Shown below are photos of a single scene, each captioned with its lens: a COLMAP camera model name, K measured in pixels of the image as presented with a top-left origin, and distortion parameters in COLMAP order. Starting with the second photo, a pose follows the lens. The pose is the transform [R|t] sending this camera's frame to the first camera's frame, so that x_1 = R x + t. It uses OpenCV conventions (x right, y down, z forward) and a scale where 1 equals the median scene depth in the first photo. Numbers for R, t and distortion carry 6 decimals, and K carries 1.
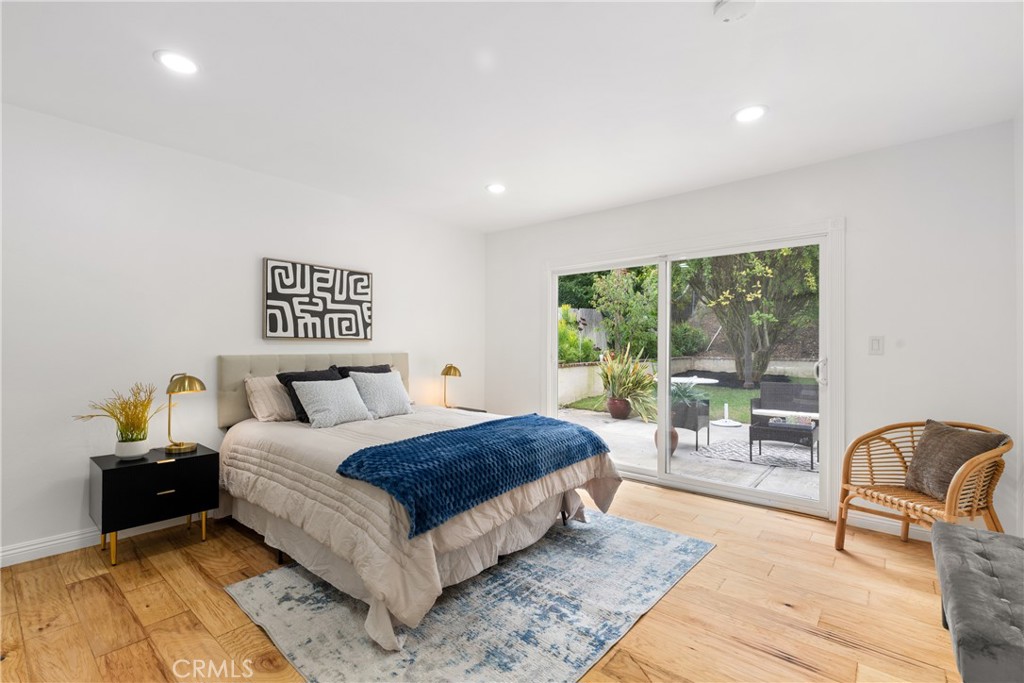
lens RADIAL K [[451.5, 0, 510.4], [0, 451.5, 343.5], [0, 0, 1]] dist [-0.009795, -0.000452]
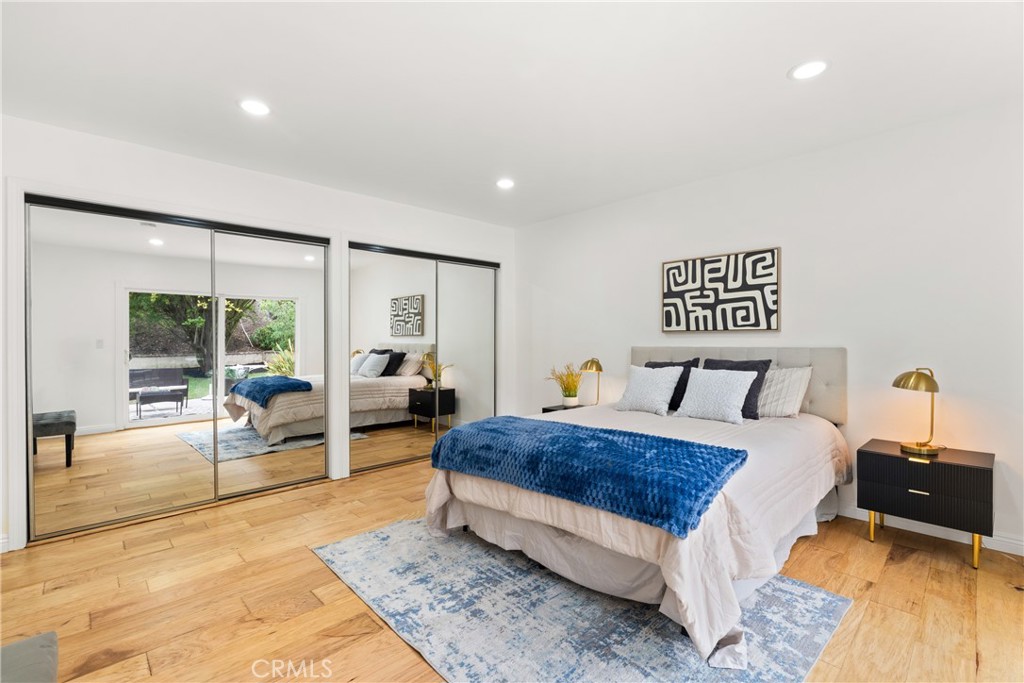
lens RADIAL K [[451.5, 0, 510.4], [0, 451.5, 343.5], [0, 0, 1]] dist [-0.009795, -0.000452]
pose [[-0.100995, 0.006397, -0.994866, 0.598771], [0.014726, 0.999879, 0.004934, 0.004790], [0.994778, -0.014152, -0.101077, 0.672804]]
